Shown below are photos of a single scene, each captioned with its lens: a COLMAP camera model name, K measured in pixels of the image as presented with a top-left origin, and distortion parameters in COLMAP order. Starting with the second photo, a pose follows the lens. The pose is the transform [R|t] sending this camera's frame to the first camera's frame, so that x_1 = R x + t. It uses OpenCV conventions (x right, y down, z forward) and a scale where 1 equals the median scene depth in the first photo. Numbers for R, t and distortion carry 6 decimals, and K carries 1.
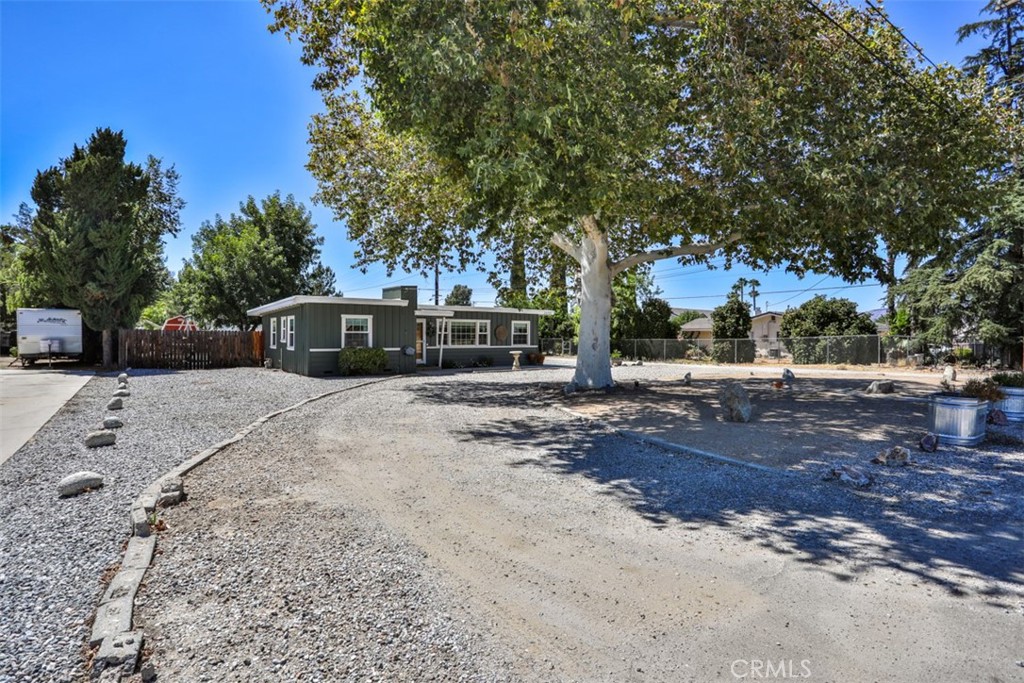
lens RADIAL K [[534.6, 0, 512.0], [0, 534.6, 341.5], [0, 0, 1]] dist [-0.001203, 0.000288]
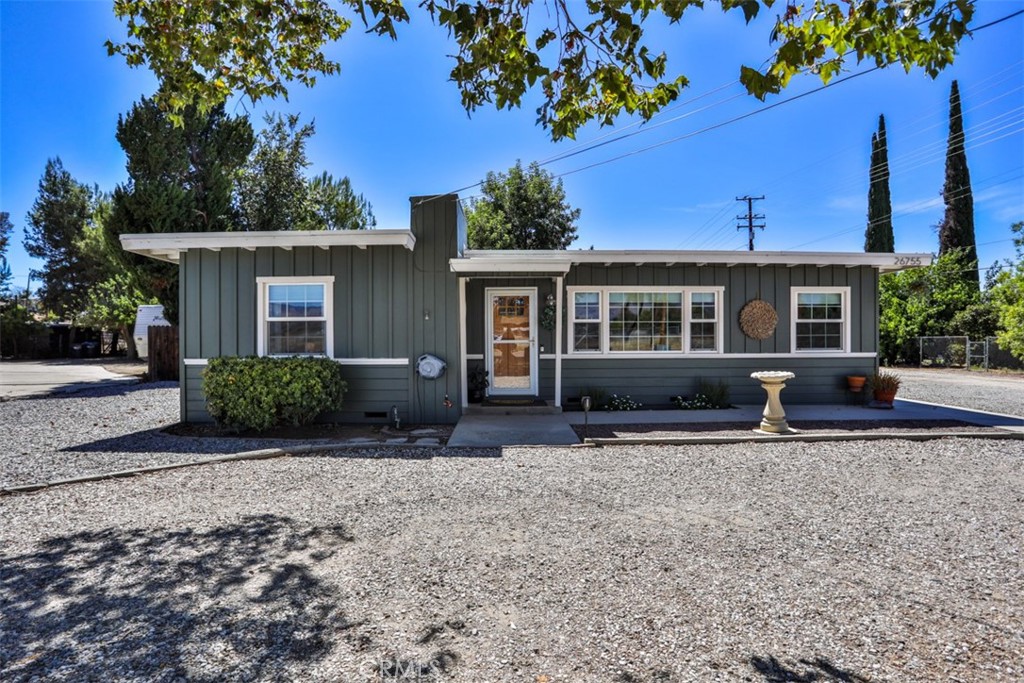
lens RADIAL K [[534.6, 0, 512.0], [0, 534.6, 341.5], [0, 0, 1]] dist [-0.001203, 0.000288]
pose [[0.818164, -0.000684, -0.574985, 0.055832], [0.000190, 1.000000, -0.000920, 0.000295], [0.574986, 0.000643, 0.818163, 0.575684]]
